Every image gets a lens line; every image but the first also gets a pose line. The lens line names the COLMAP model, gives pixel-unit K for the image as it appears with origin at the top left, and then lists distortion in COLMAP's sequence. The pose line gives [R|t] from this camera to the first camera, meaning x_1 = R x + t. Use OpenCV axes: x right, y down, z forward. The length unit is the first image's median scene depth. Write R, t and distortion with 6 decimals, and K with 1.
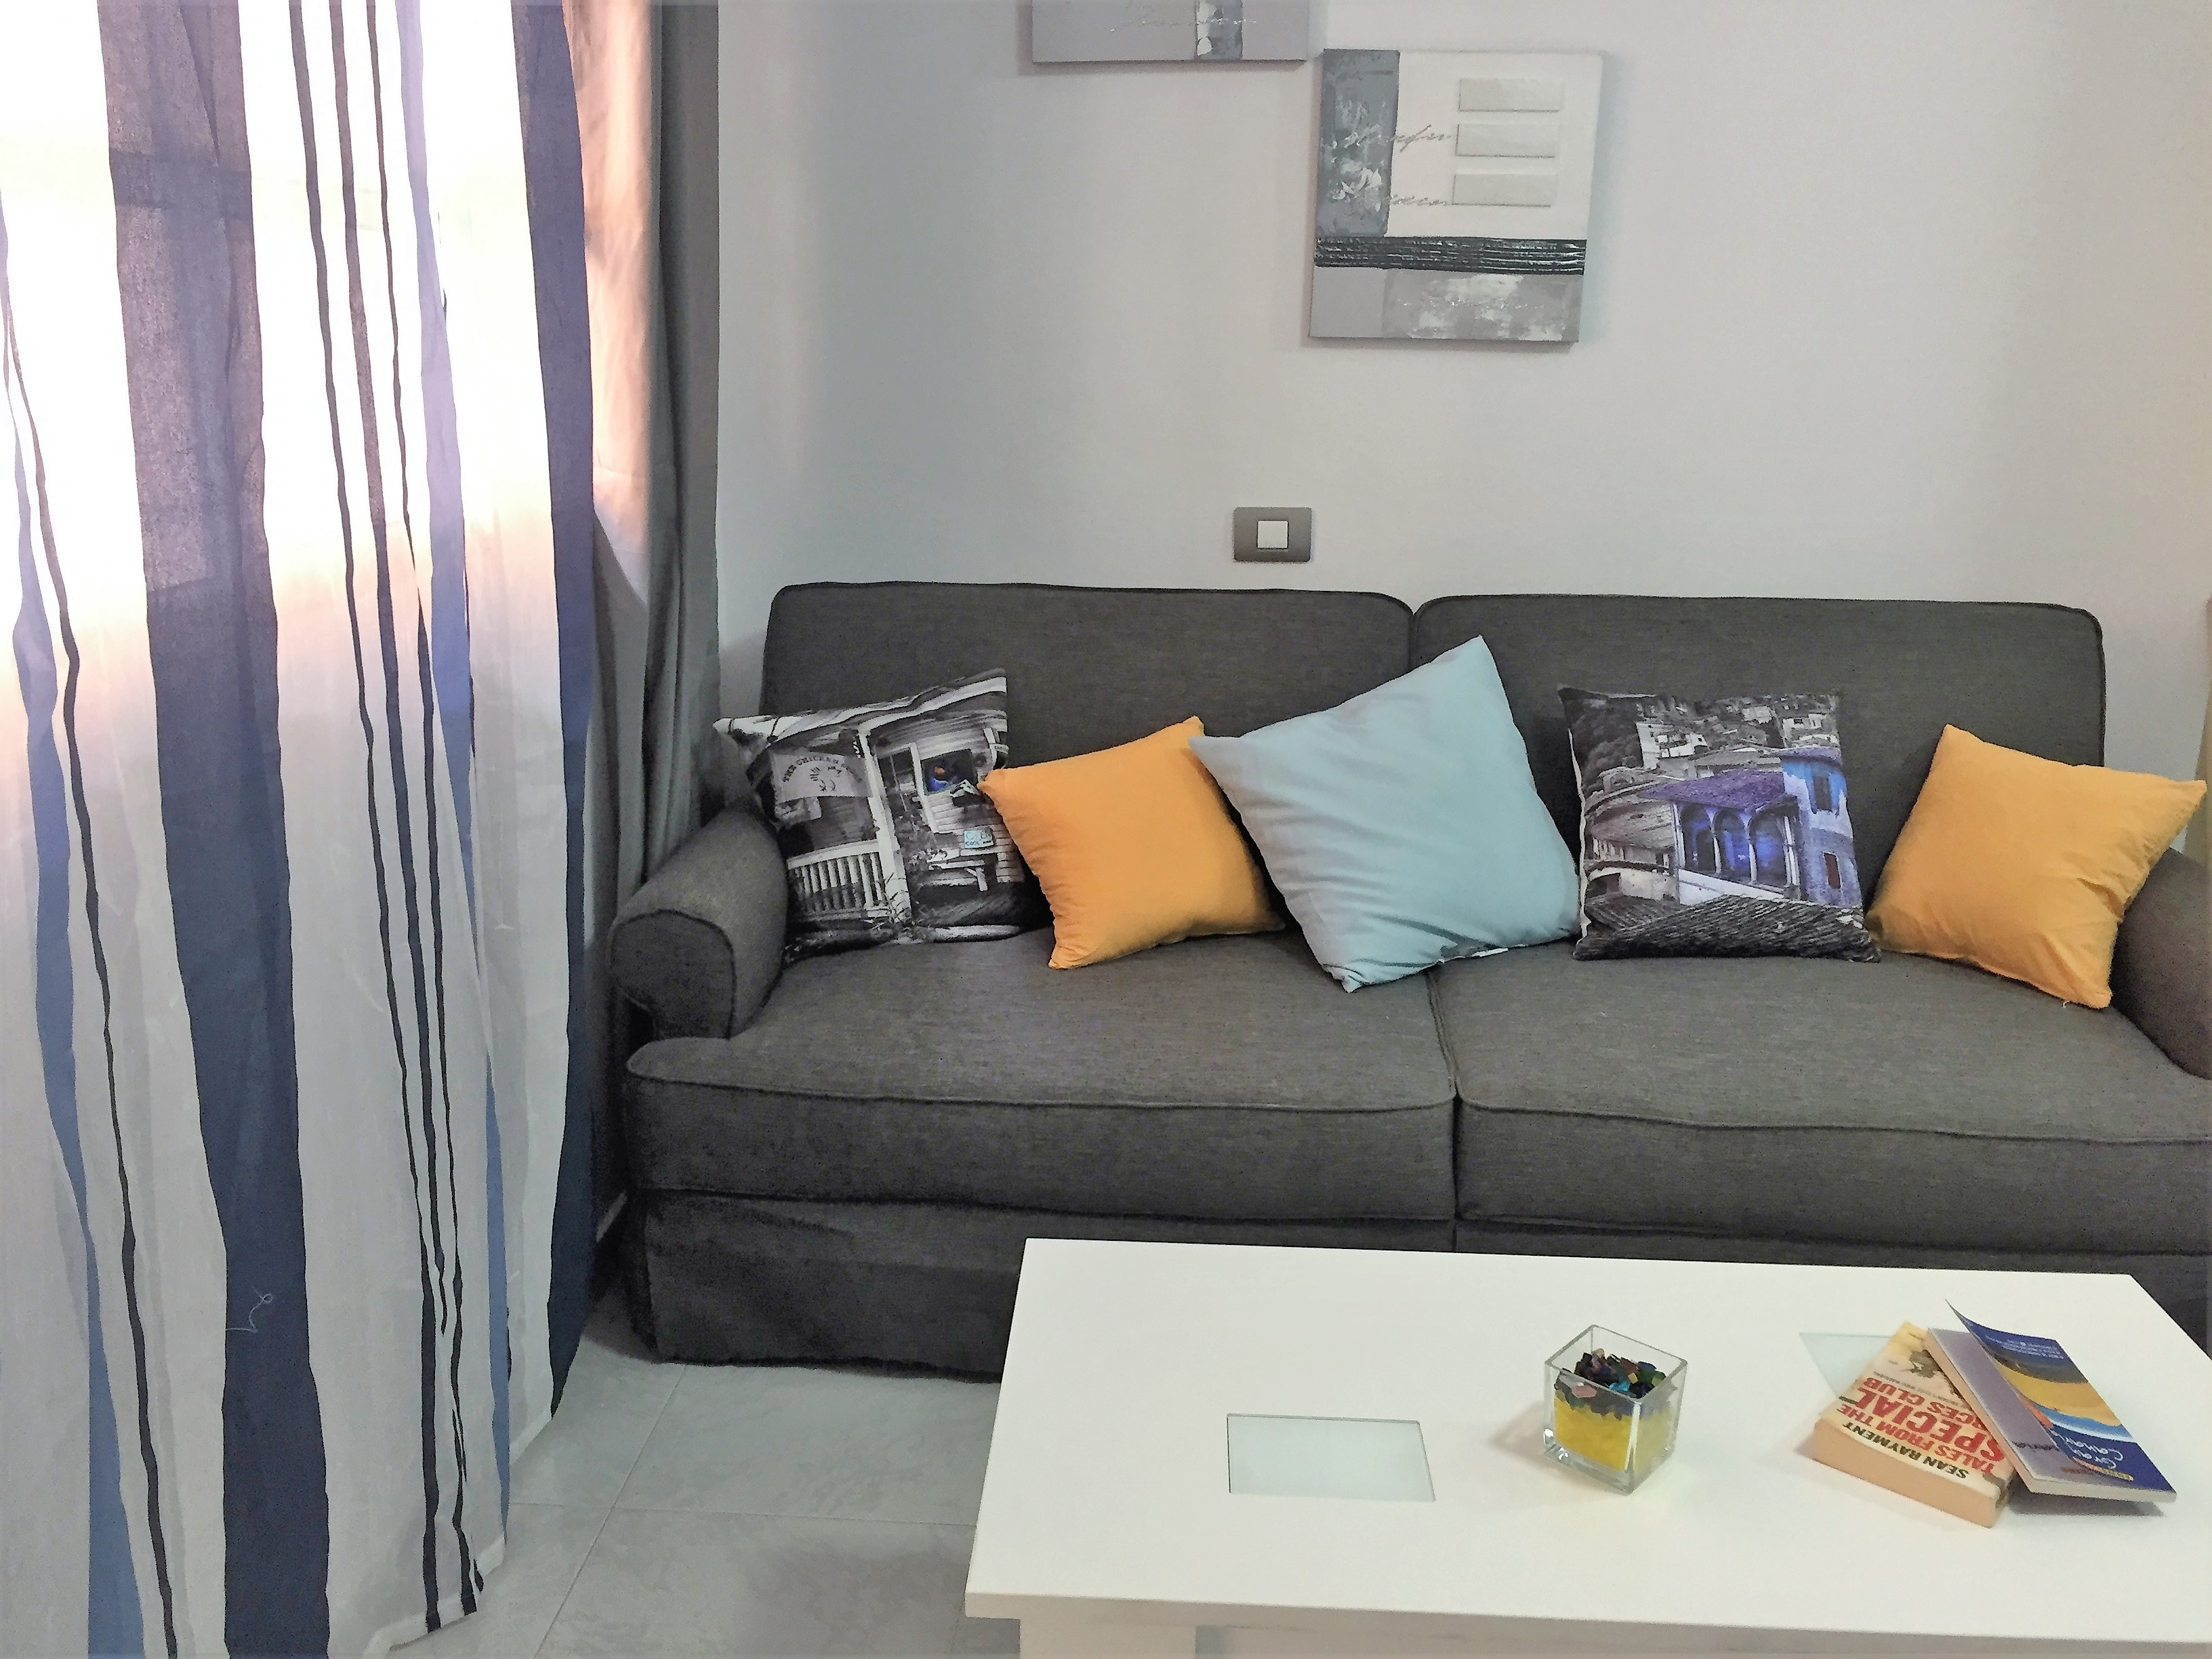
lens RADIAL K [[1890.5, 0, 1061.3], [0, 1890.5, 787.7], [0, 0, 1]] dist [0.053219, -0.090601]
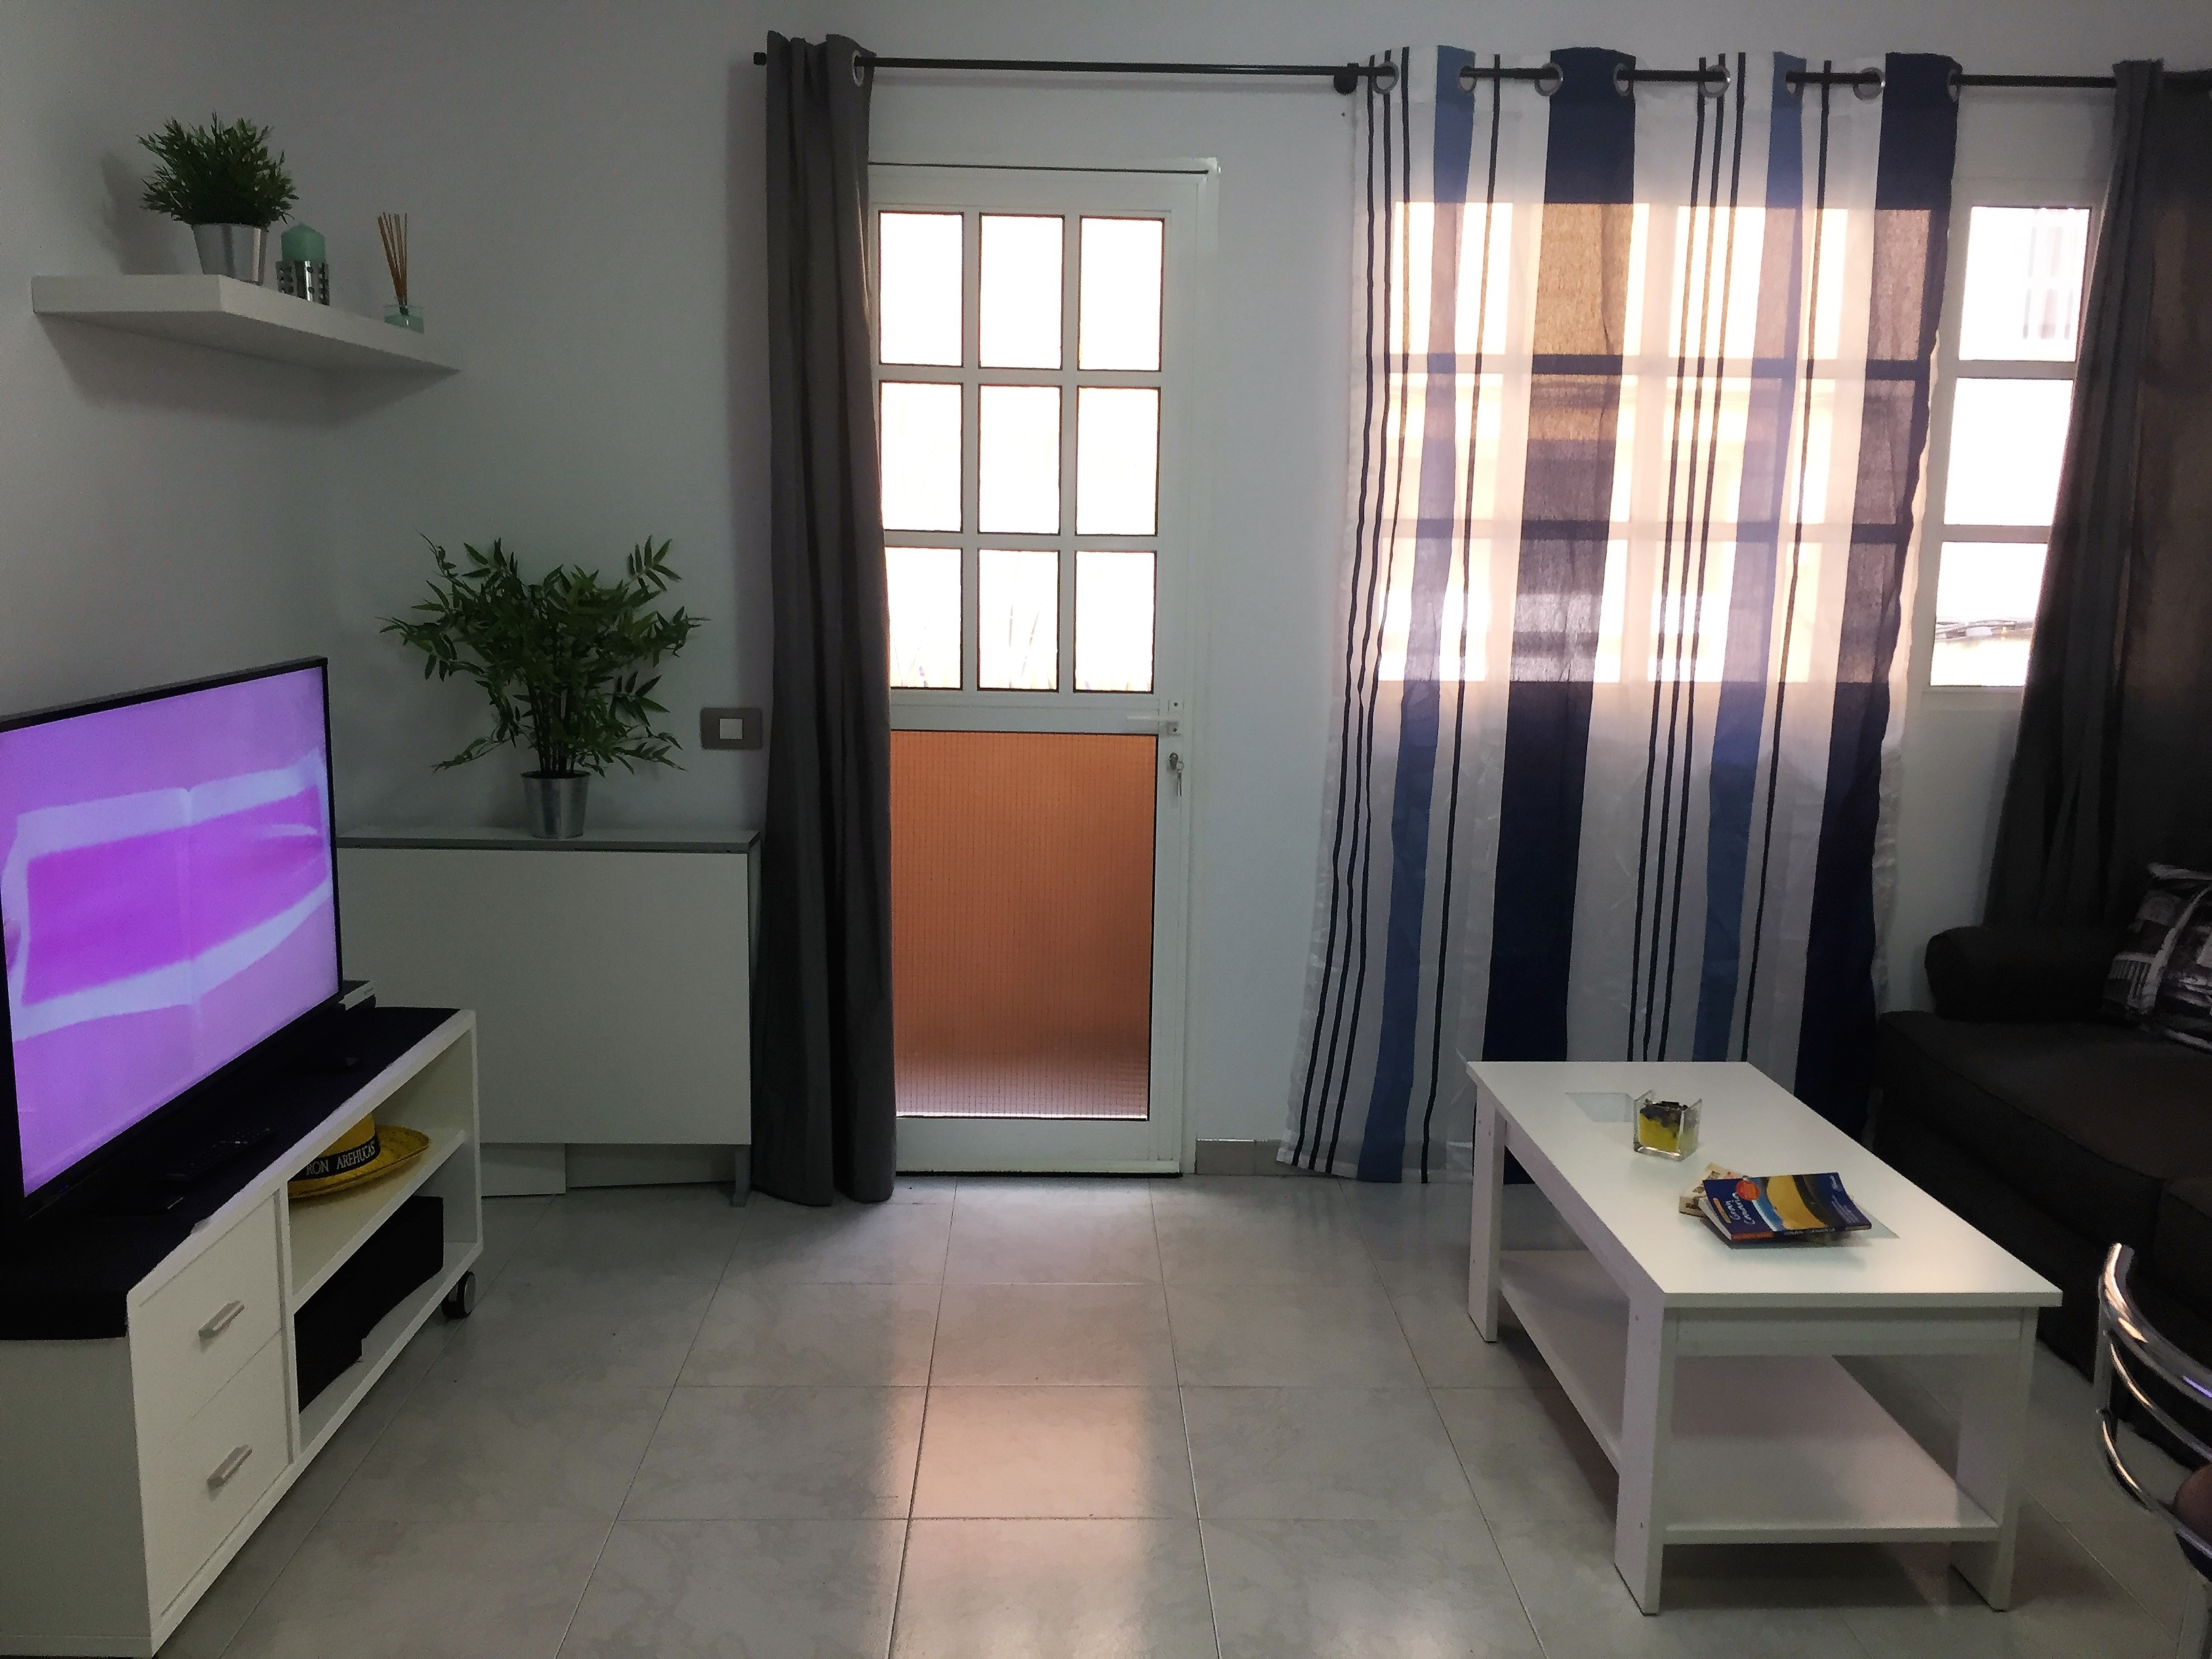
lens RADIAL K [[1890.5, 0, 1112.5], [0, 1890.5, 827.3], [0, 0, 1]] dist [0.053219, -0.090601]
pose [[0.099452, 0.150263, -0.983631, 1.173564], [-0.277609, 0.953471, 0.117587, -0.013737], [0.955533, 0.261370, 0.136539, 0.055756]]
